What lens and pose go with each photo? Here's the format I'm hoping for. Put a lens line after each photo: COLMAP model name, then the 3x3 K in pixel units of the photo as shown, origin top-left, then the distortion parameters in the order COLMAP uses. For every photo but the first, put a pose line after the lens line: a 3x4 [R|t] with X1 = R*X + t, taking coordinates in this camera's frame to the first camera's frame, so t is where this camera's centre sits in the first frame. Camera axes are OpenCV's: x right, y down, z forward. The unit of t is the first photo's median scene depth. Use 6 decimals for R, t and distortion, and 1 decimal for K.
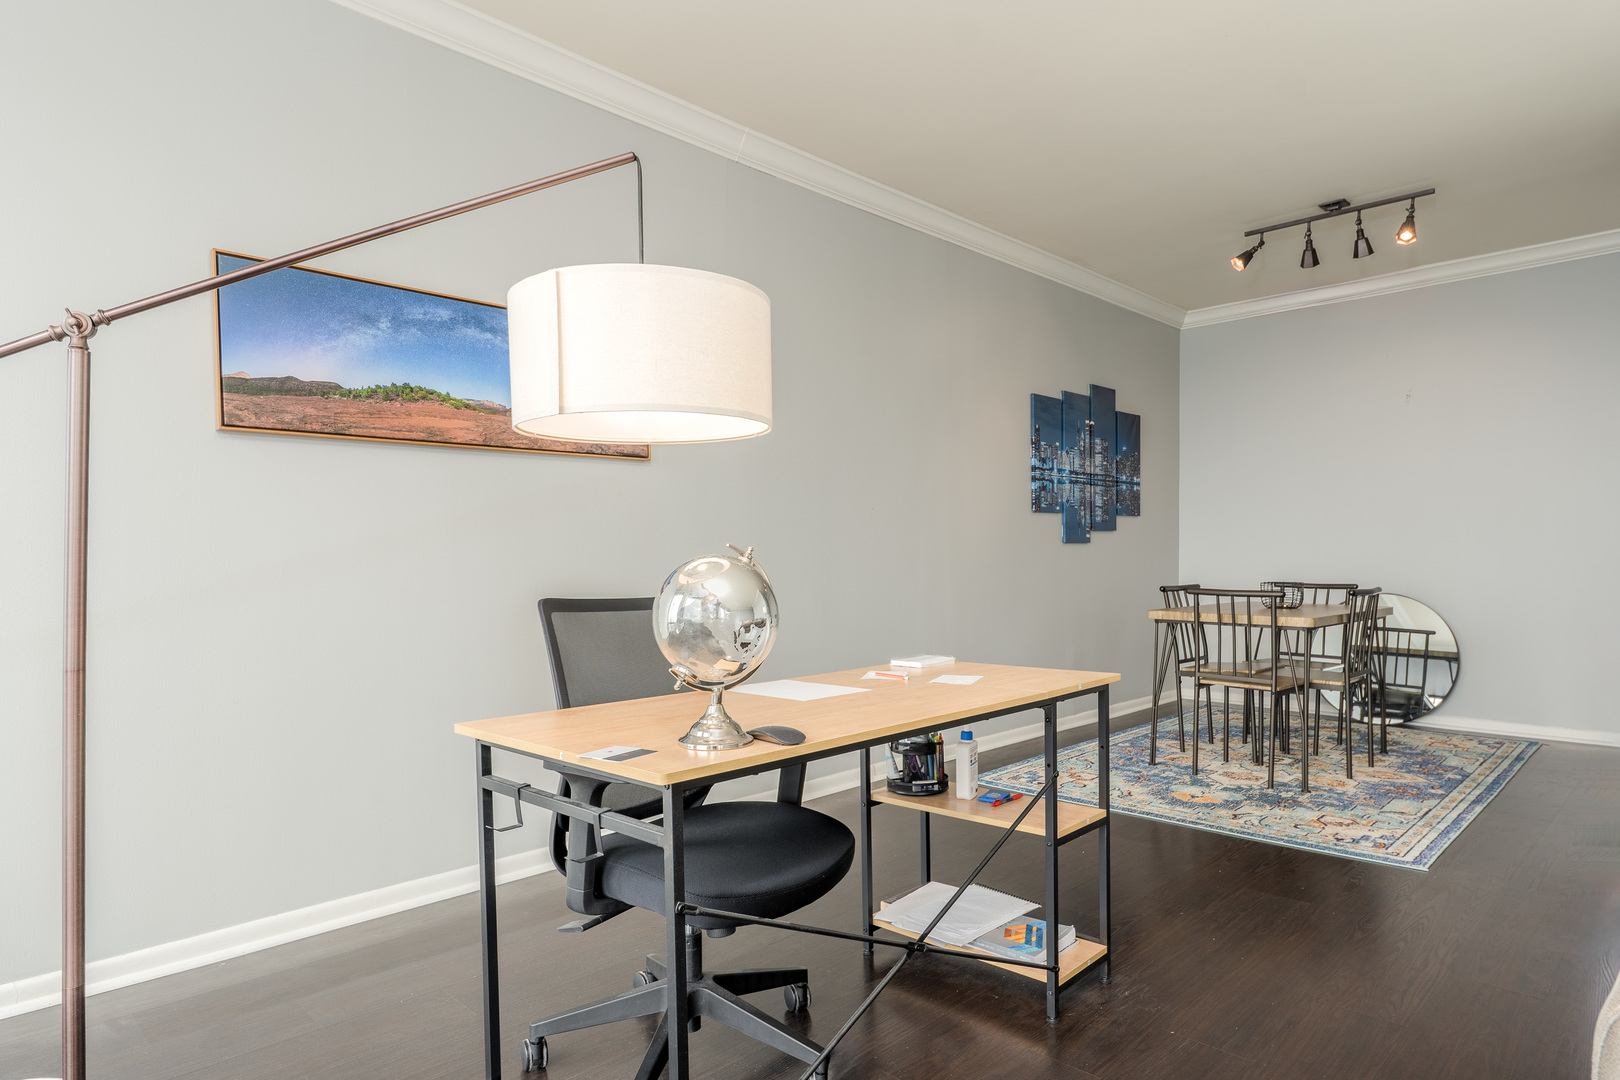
lens RADIAL K [[935.4, 0, 809.3], [0, 935.4, 579.3], [0, 0, 1]] dist [0.017396, -0.000424]
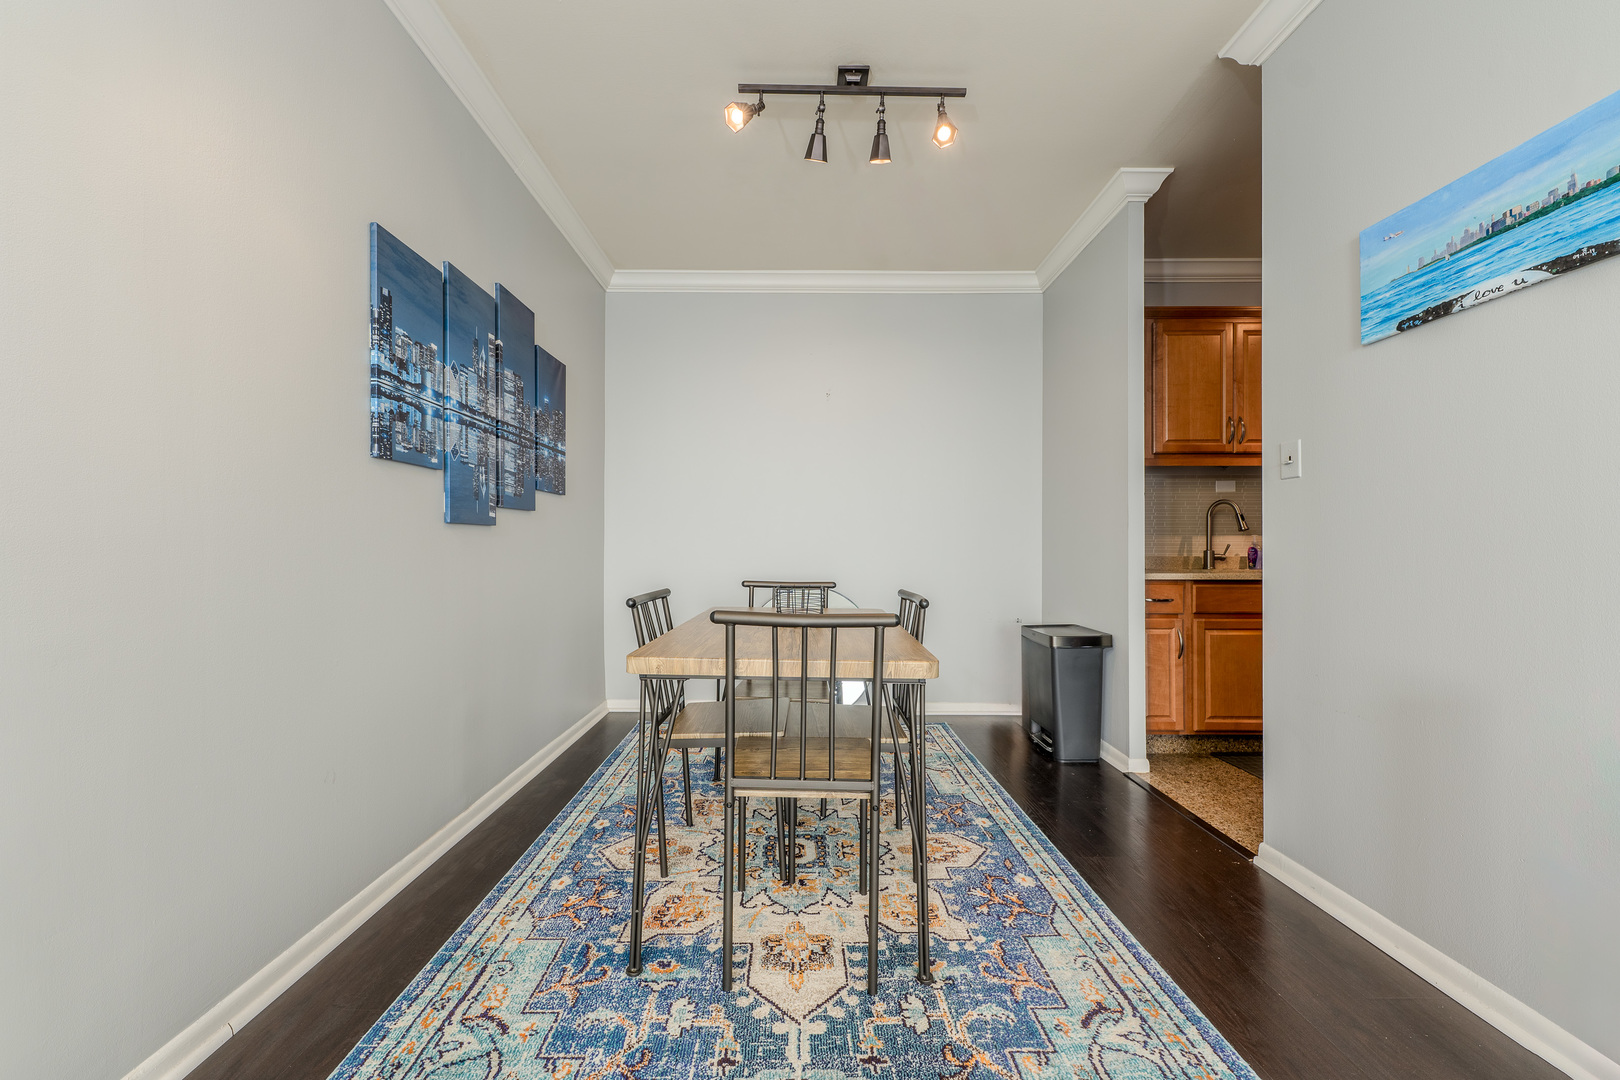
lens RADIAL K [[575.5, 0, 805.5], [0, 575.5, 544.4], [0, 0, 1]] dist [0.000680, -0.000087]
pose [[0.702638, 0.012135, 0.711444, 0.177521], [0.010724, 0.999560, -0.027640, -0.013673], [-0.711467, 0.027051, 0.702199, 0.602936]]
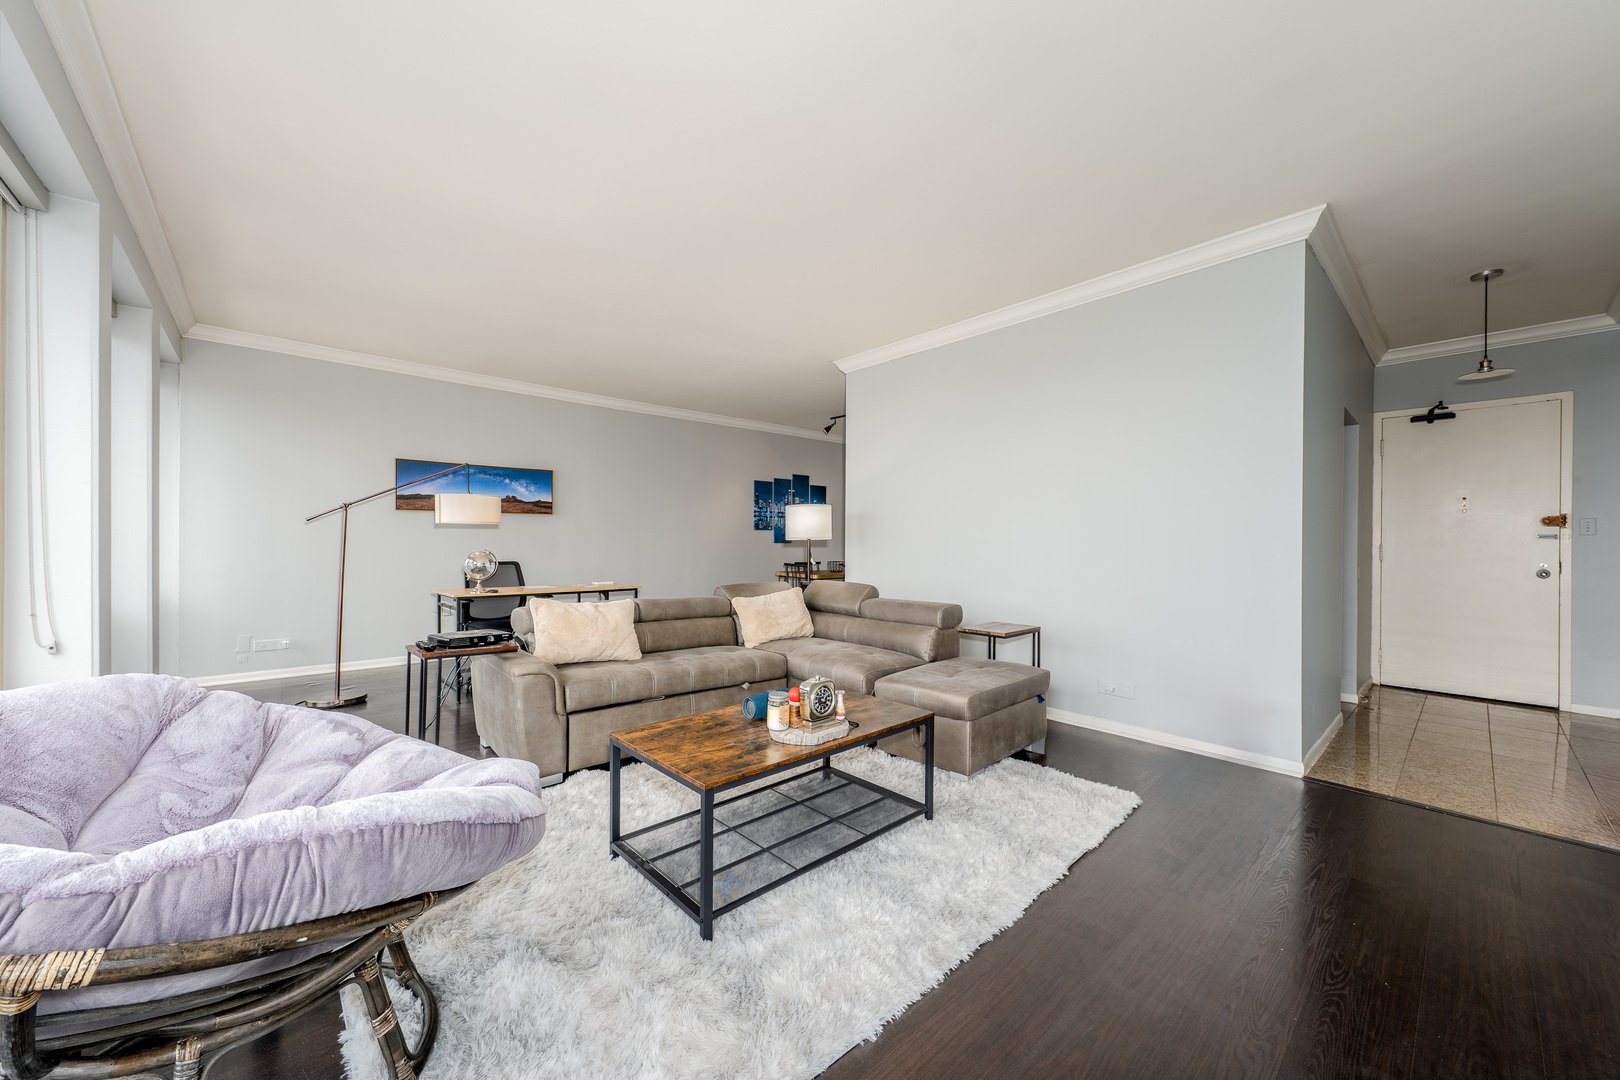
lens RADIAL K [[597.2, 0, 811.2], [0, 597.2, 545.2], [0, 0, 1]] dist [0.016935, 0.000019]
pose [[0.998599, 0.014048, -0.051022, 0.448661], [-0.014994, 0.999722, -0.018210, -0.006926], [0.050752, 0.018950, 0.998531, -0.498560]]
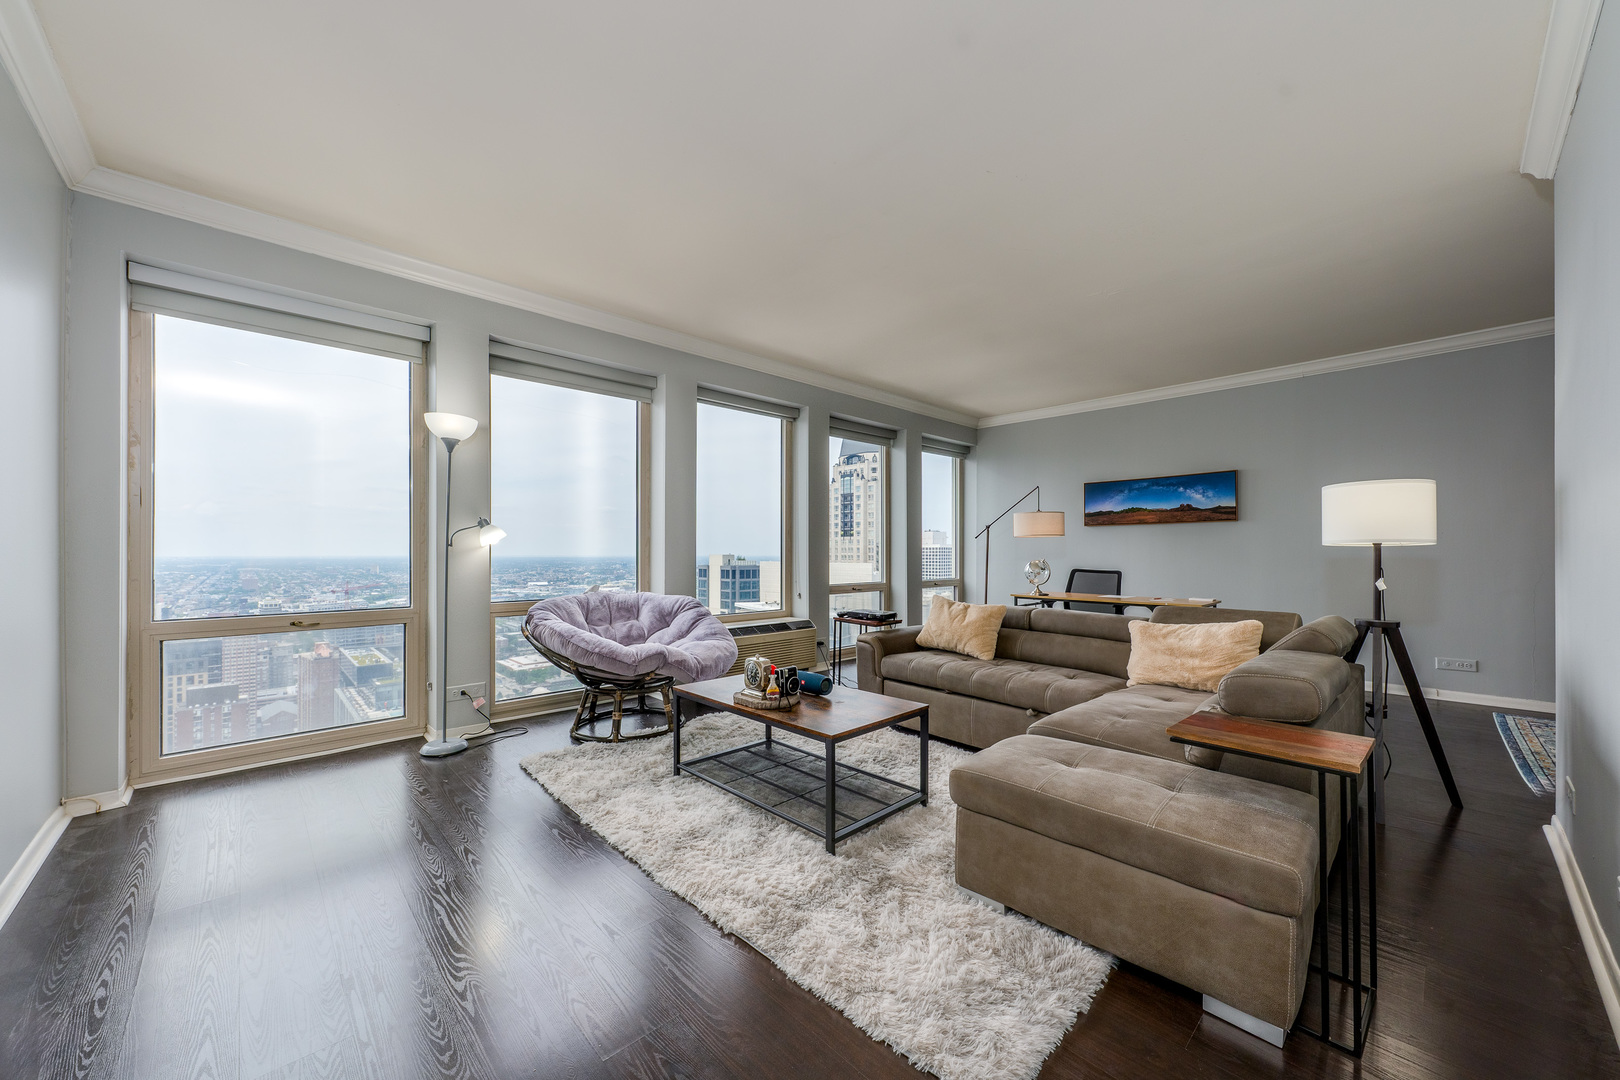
lens RADIAL K [[597.2, 0, 811.2], [0, 597.2, 545.2], [0, 0, 1]] dist [0.016935, 0.000019]
pose [[-0.022562, -0.001370, -0.999744, 0.917993], [-0.023416, 0.999725, -0.000841, -0.020690], [0.999471, 0.023391, -0.022588, -0.064303]]
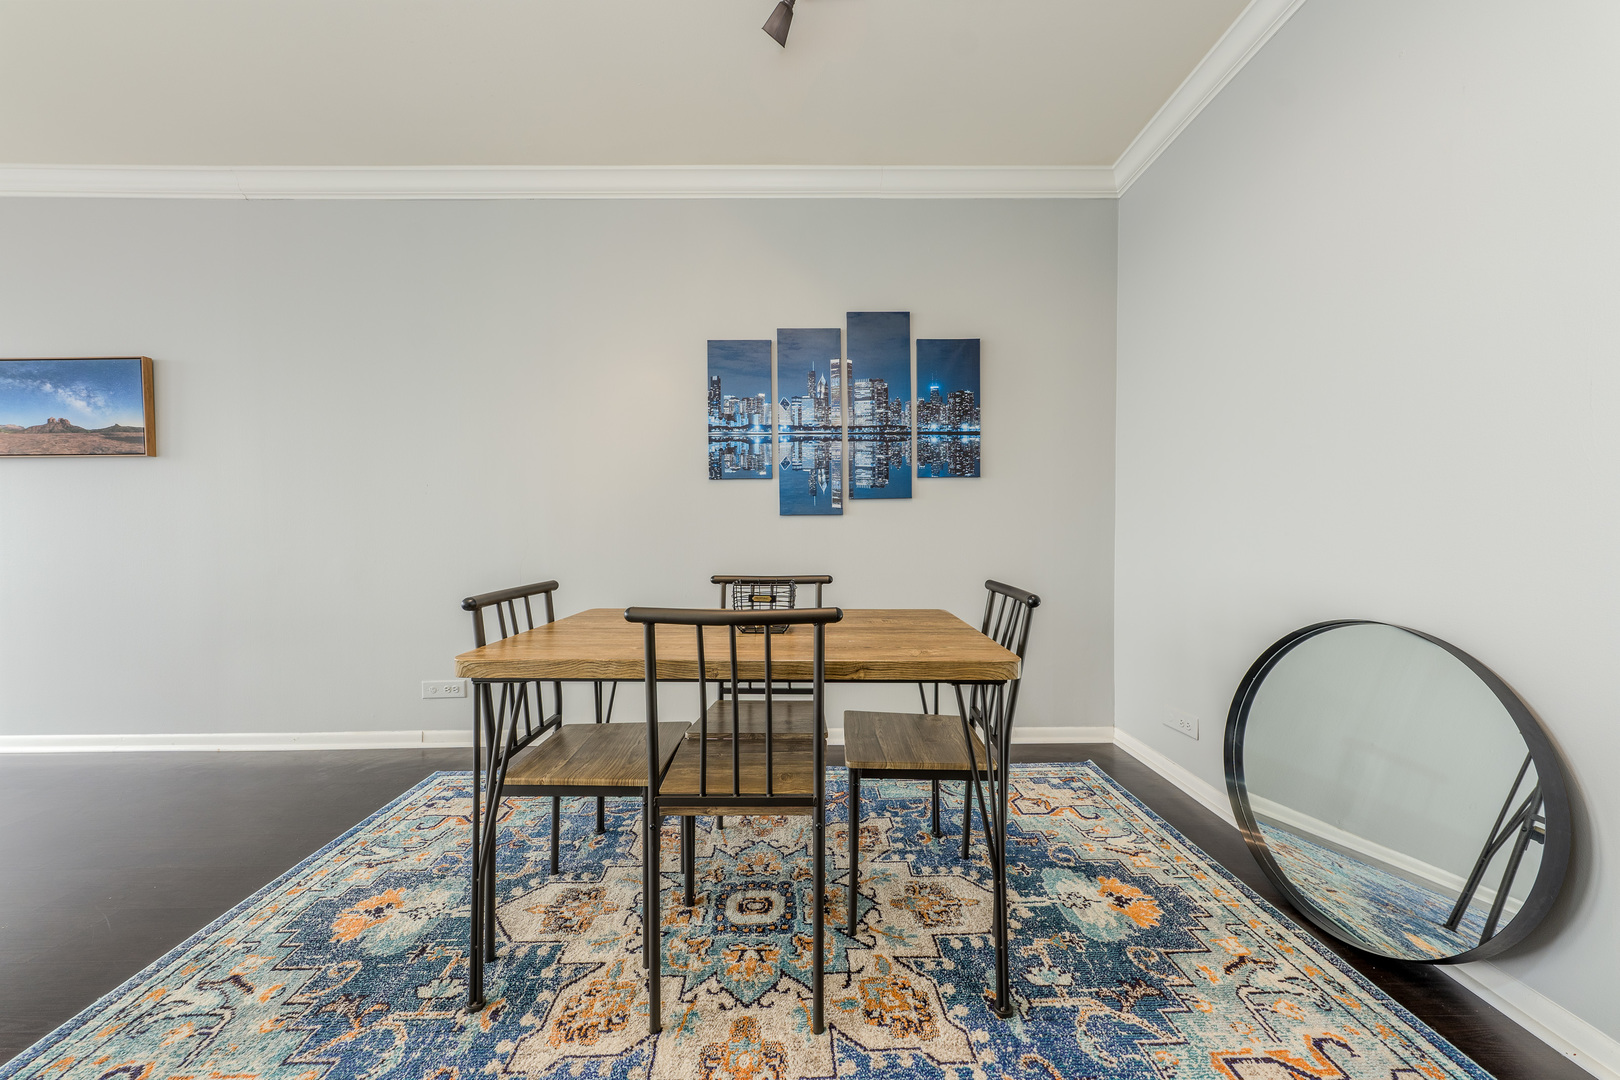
lens RADIAL K [[561.0, 0, 801.3], [0, 561.0, 542.4], [0, 0, 1]] dist [0.000313, -0.000006]
pose [[0.713904, 0.017550, -0.700023, 0.638602], [-0.020401, 0.999783, 0.004260, -0.018079], [0.699946, 0.011239, 0.714107, 0.676171]]
